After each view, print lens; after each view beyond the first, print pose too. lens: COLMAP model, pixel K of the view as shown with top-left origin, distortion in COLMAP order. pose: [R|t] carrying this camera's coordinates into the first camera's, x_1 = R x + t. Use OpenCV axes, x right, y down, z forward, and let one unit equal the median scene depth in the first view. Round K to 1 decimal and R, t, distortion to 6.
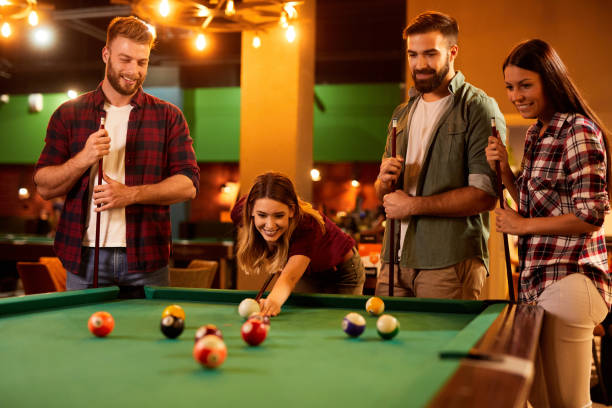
lens RADIAL K [[865.6, 0, 307.9], [0, 865.6, 204.4], [0, 0, 1]] dist [-0.006617, 0.000000]
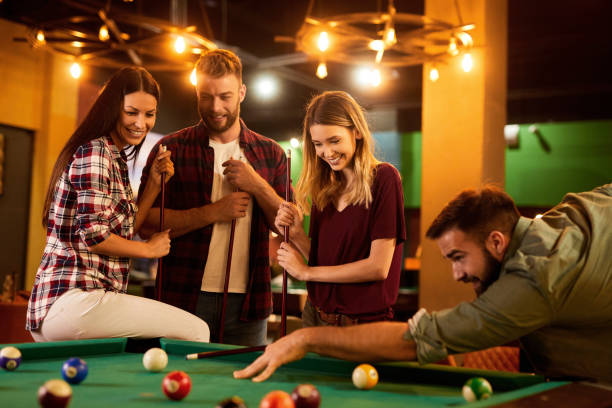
lens RADIAL K [[865.0, 0, 307.7], [0, 865.0, 199.5], [0, 0, 1]] dist [-0.001634, 0.000000]
pose [[0.956941, -0.013353, -0.289974, 0.078094], [-0.004719, 0.998094, -0.061532, 0.003561], [0.290243, 0.060251, 0.955054, 0.085361]]
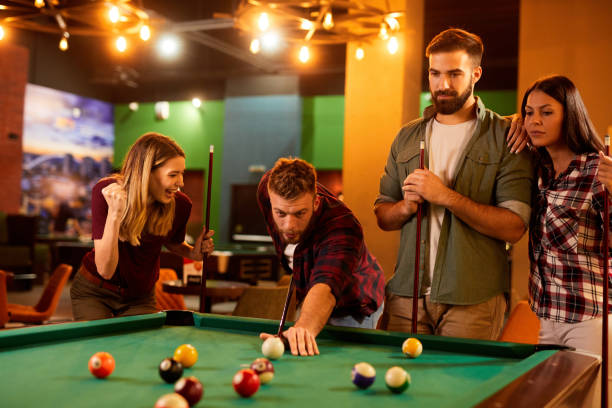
lens RADIAL K [[865.0, 0, 306.0], [0, 865.0, 199.6], [0, 0, 1]] dist [-0.001634, 0.000000]
pose [[0.987968, 0.014070, -0.154015, 0.034872], [-0.015599, 0.999840, -0.008723, -0.011185], [0.153867, 0.011020, 0.988030, 0.014997]]
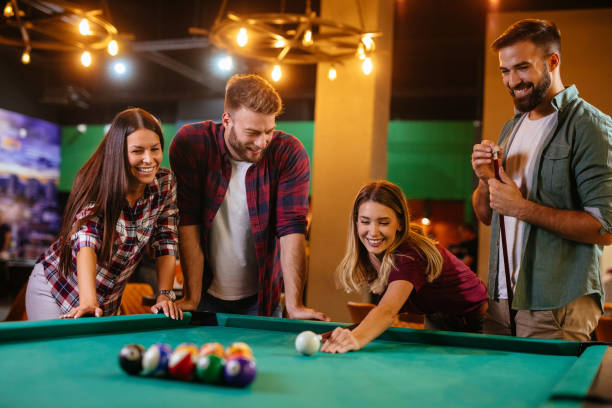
lens RADIAL K [[865.0, 0, 306.1], [0, 865.0, 202.6], [0, 0, 1]] dist [-0.001634, 0.000000]
pose [[0.996374, 0.027187, -0.080621, -0.005536], [-0.030814, 0.998552, -0.044091, 0.004321], [0.079306, 0.046415, 0.995769, 0.017213]]
